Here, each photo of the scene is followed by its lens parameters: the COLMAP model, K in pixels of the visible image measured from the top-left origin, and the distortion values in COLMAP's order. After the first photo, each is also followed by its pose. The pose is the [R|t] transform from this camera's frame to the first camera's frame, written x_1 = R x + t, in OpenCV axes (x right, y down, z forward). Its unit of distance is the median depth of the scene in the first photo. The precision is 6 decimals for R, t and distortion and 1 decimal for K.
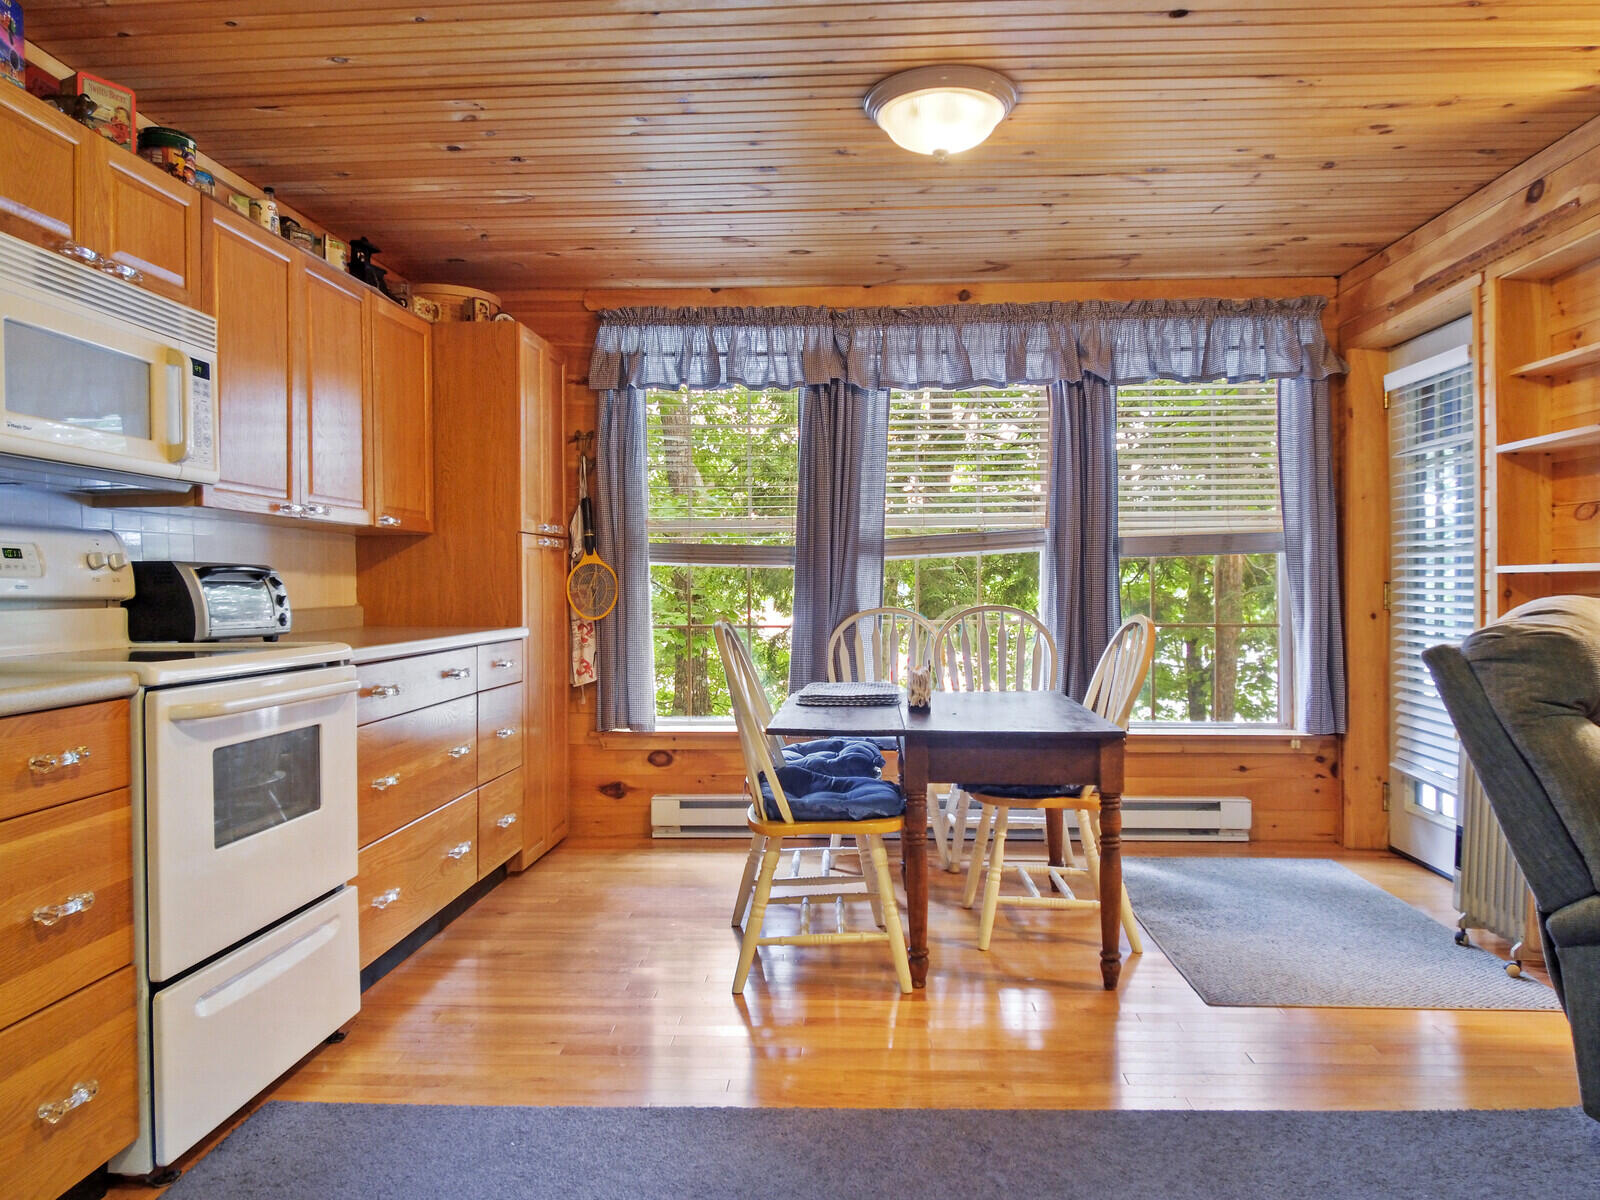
lens RADIAL K [[1126.7, 0, 800.9], [0, 1126.7, 593.2], [0, 0, 1]] dist [0.029418, -0.059077]
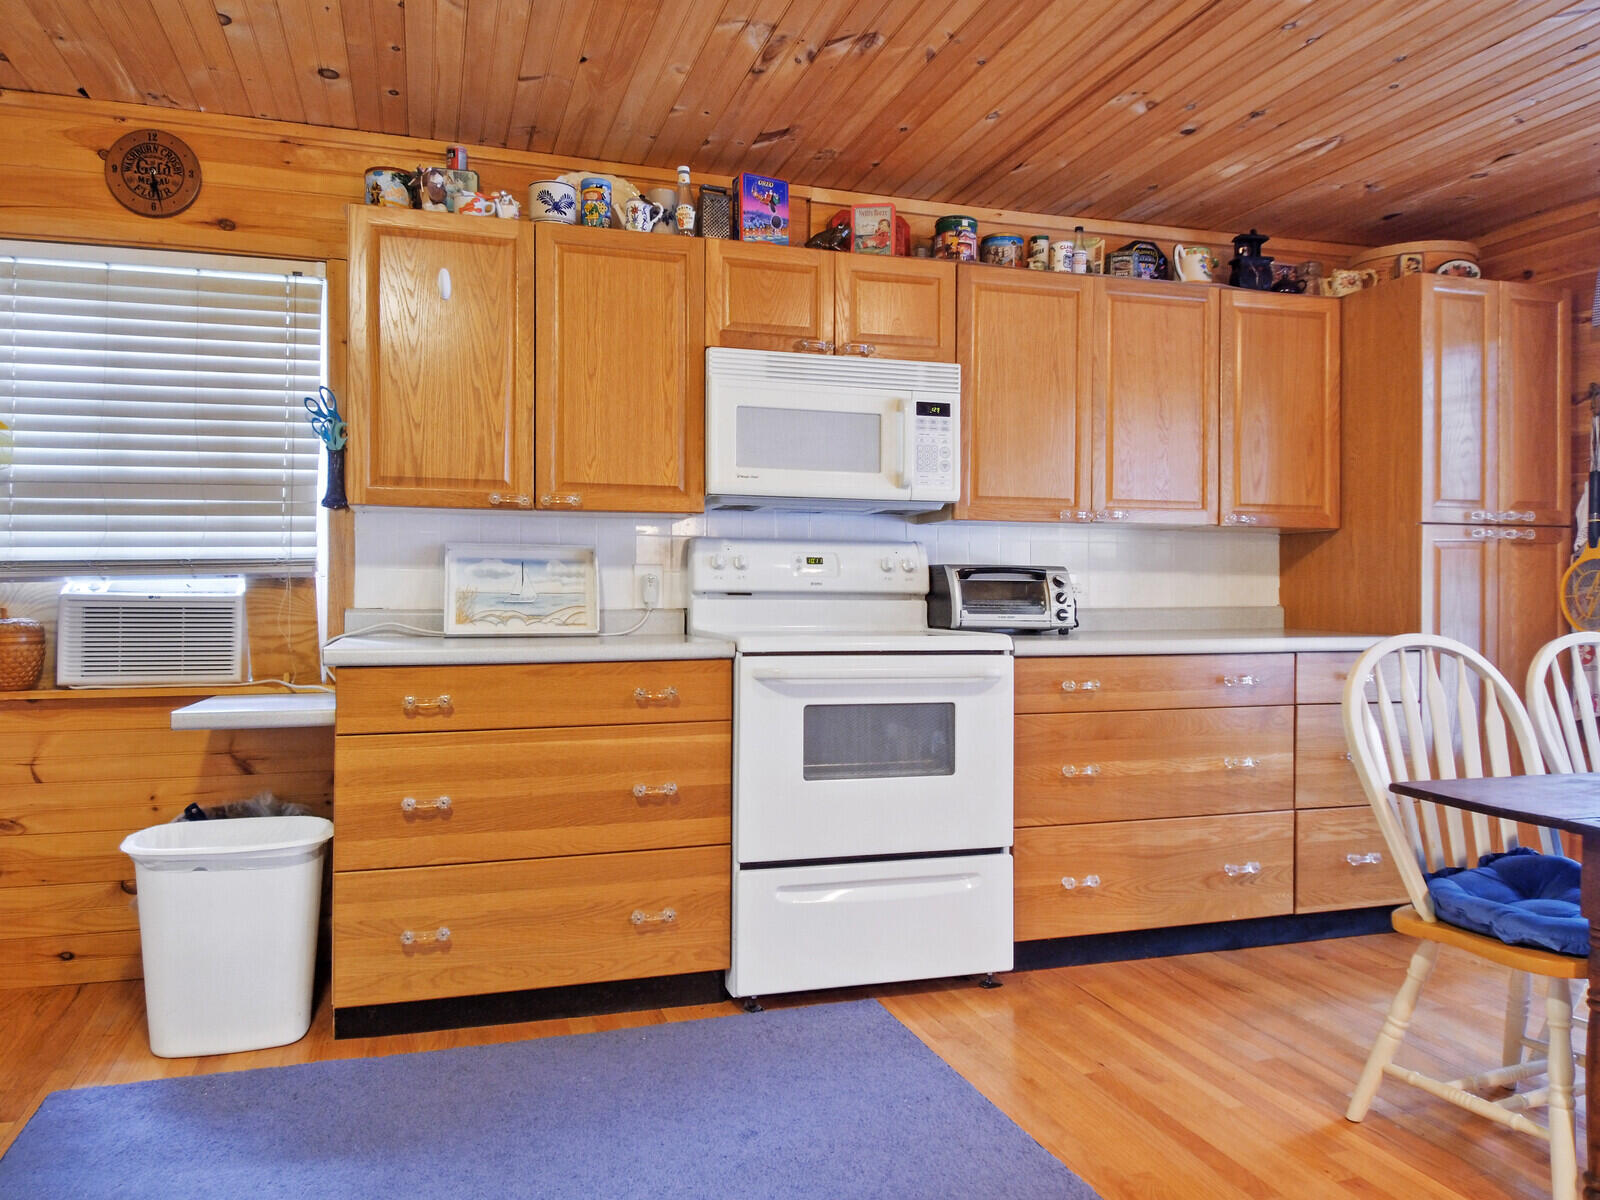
lens RADIAL K [[1126.7, 0, 795.3], [0, 1126.7, 599.7], [0, 0, 1]] dist [0.029418, -0.059077]
pose [[0.353942, 0.018459, -0.935085, 0.565987], [-0.013777, 0.999800, 0.014522, -0.004595], [0.935166, 0.007742, 0.354125, 0.409114]]
